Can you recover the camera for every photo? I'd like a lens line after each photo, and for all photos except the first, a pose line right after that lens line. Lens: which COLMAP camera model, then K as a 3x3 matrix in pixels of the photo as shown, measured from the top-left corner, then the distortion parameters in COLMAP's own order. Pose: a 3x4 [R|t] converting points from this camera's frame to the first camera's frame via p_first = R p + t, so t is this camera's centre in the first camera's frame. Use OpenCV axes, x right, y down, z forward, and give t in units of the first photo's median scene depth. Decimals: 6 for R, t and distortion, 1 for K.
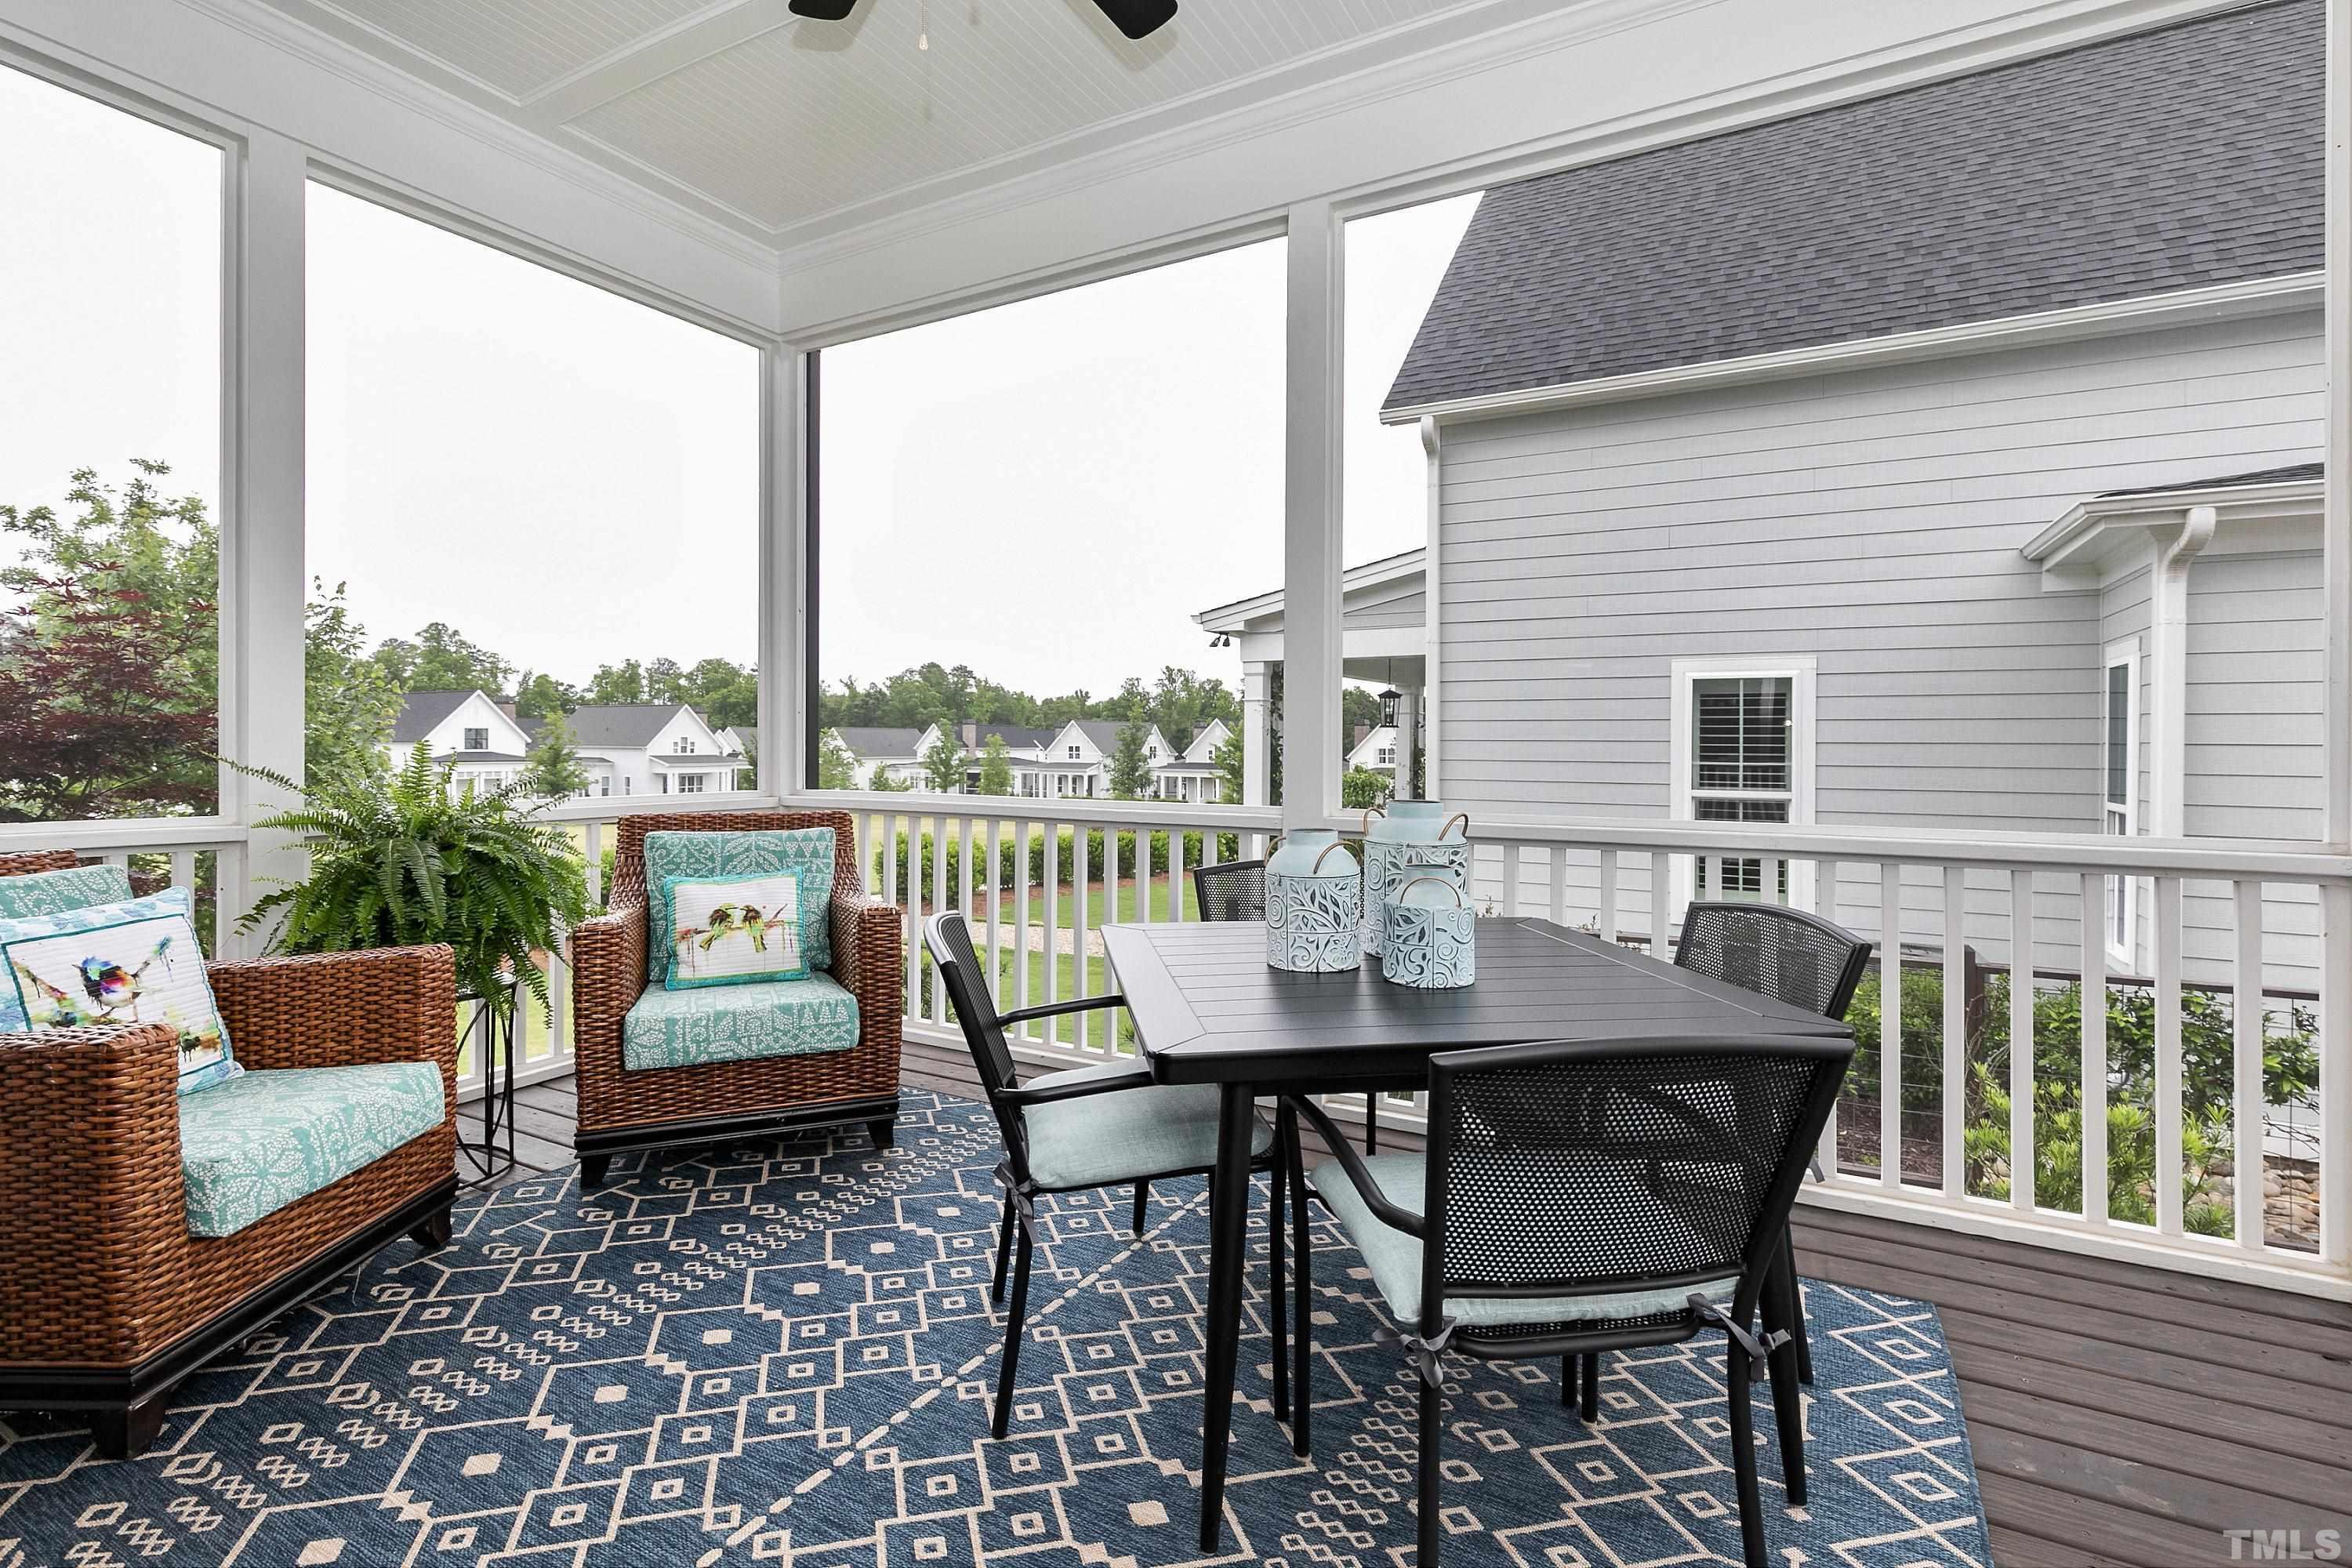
lens RADIAL K [[1109.5, 0, 1126.0], [0, 1109.5, 748.4], [0, 0, 1]] dist [0.003978, 0.000431]
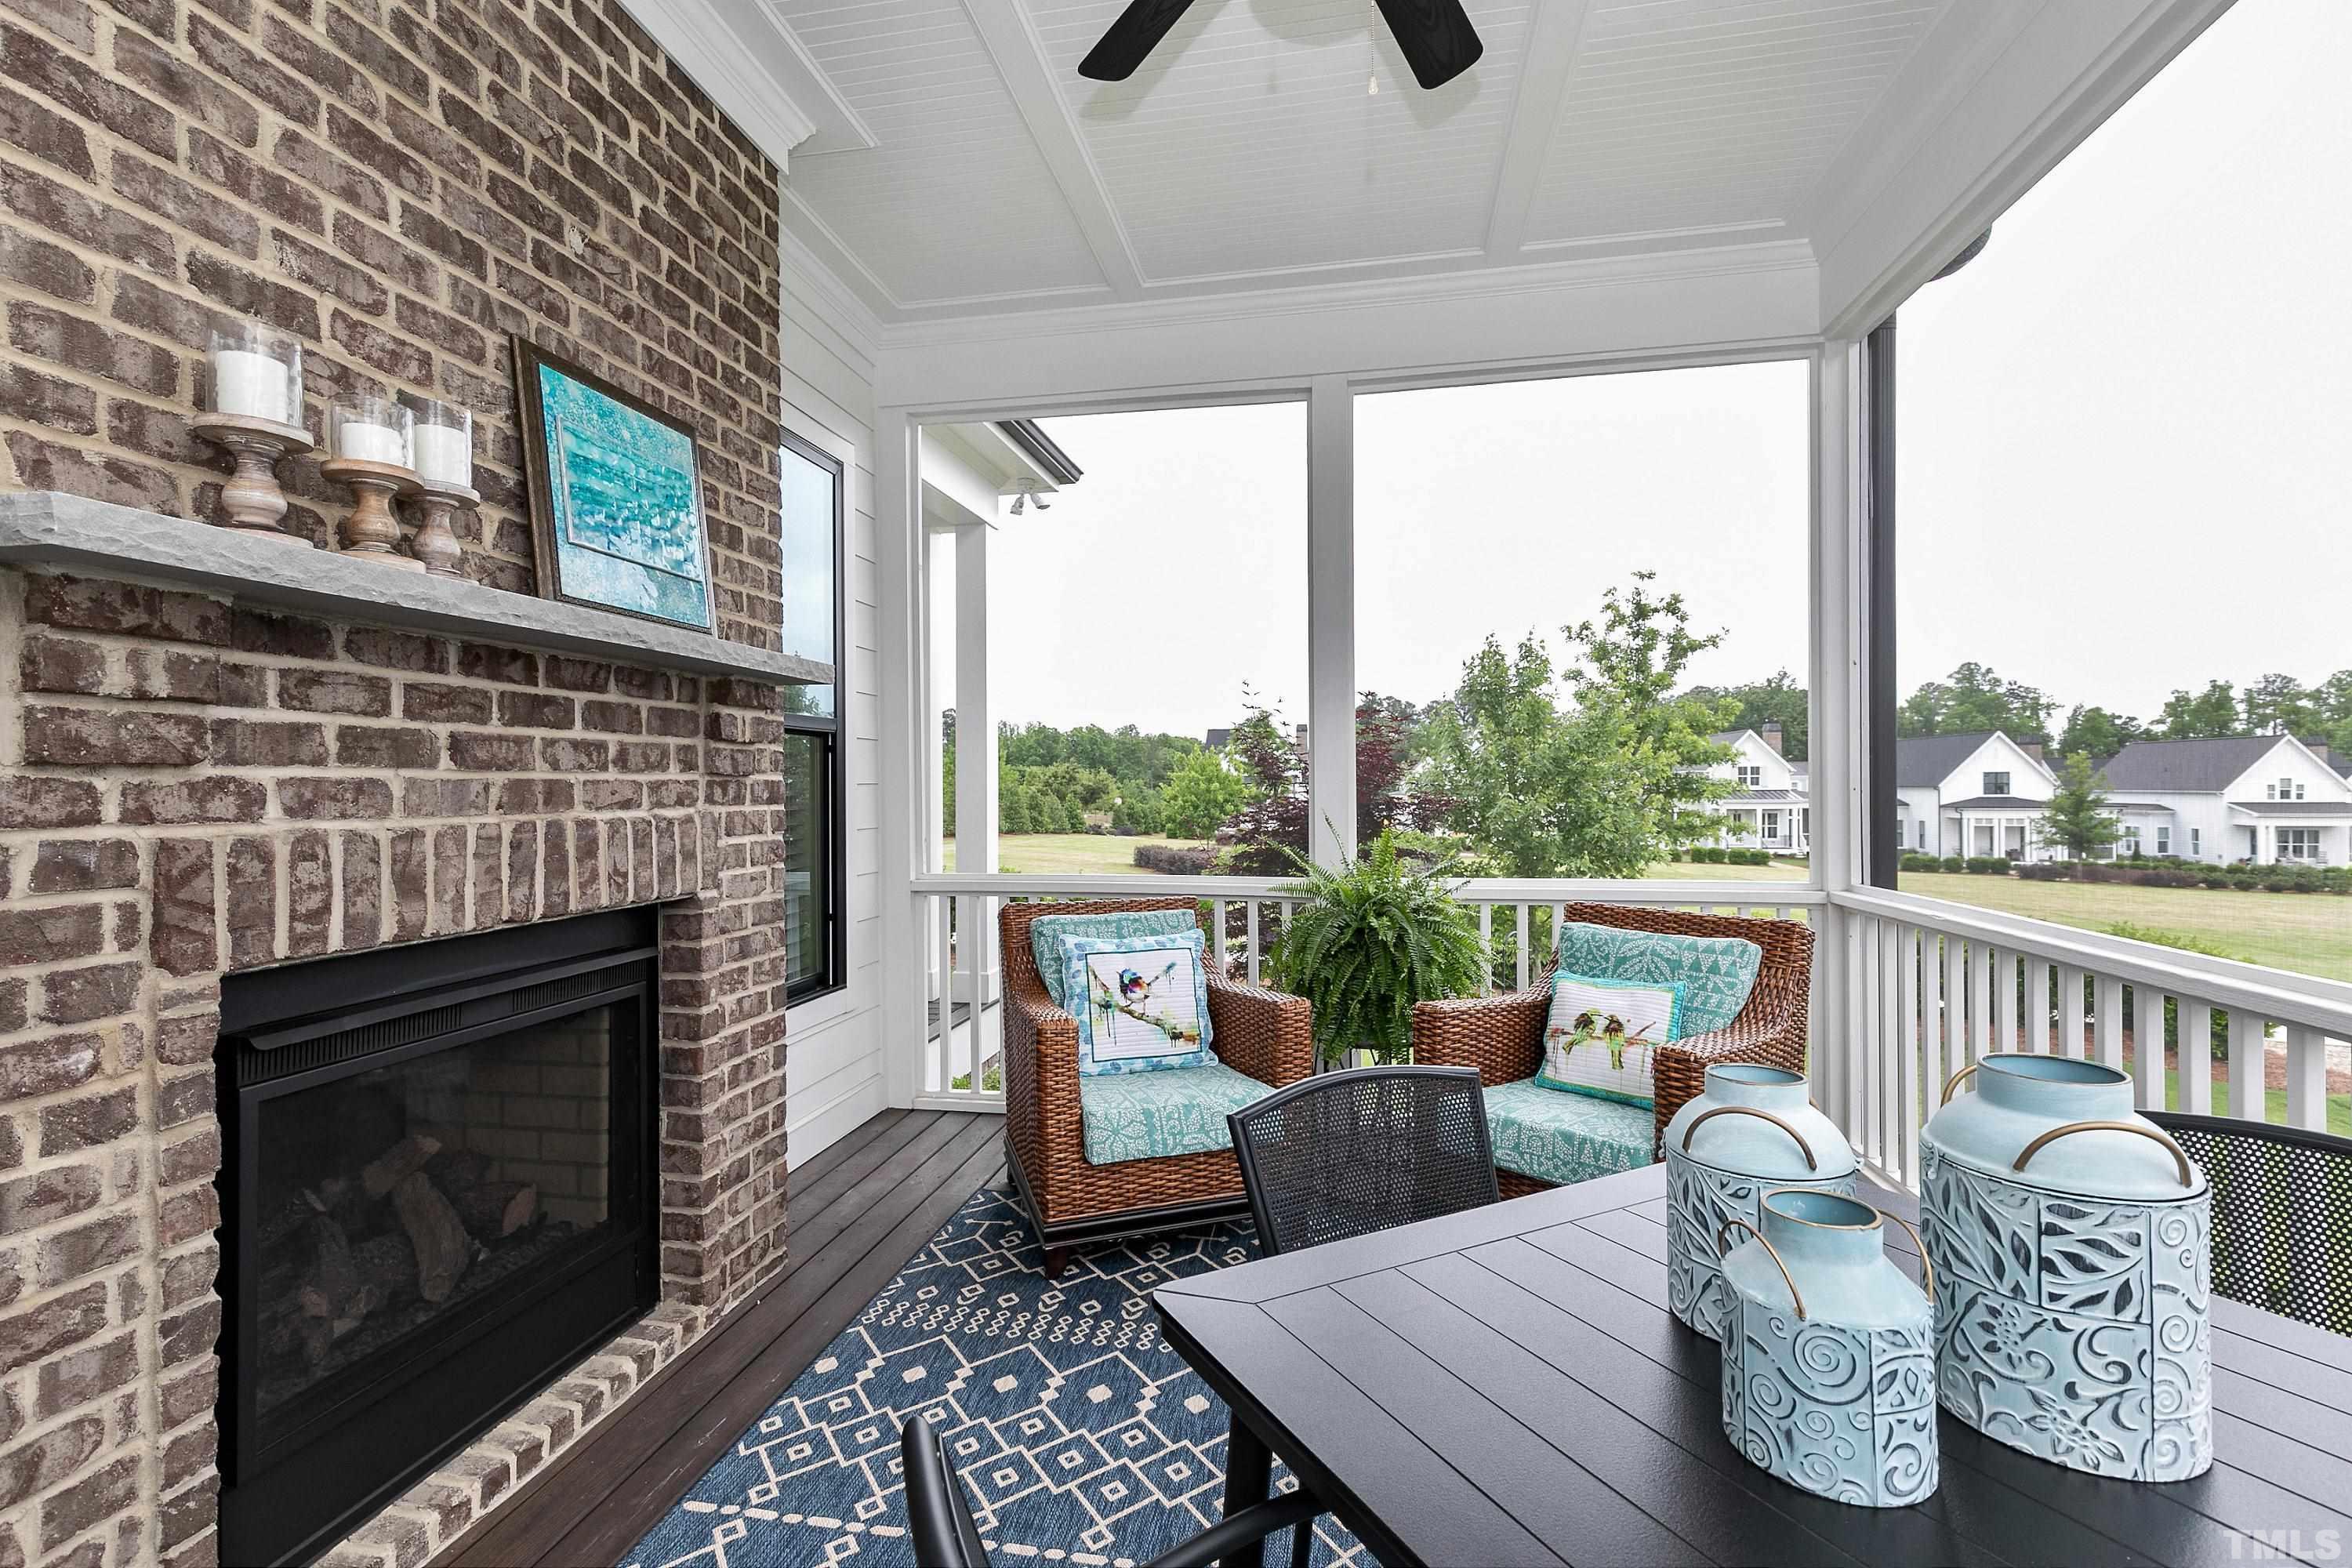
lens RADIAL K [[1072.6, 0, 1163.3], [0, 1072.6, 790.9], [0, 0, 1]] dist [0.006219, 0.000628]
pose [[0.335606, -0.005208, -0.941988, 0.346778], [0.006610, 0.999973, -0.003173, -0.040474], [0.941979, -0.005162, 0.335631, 0.331621]]
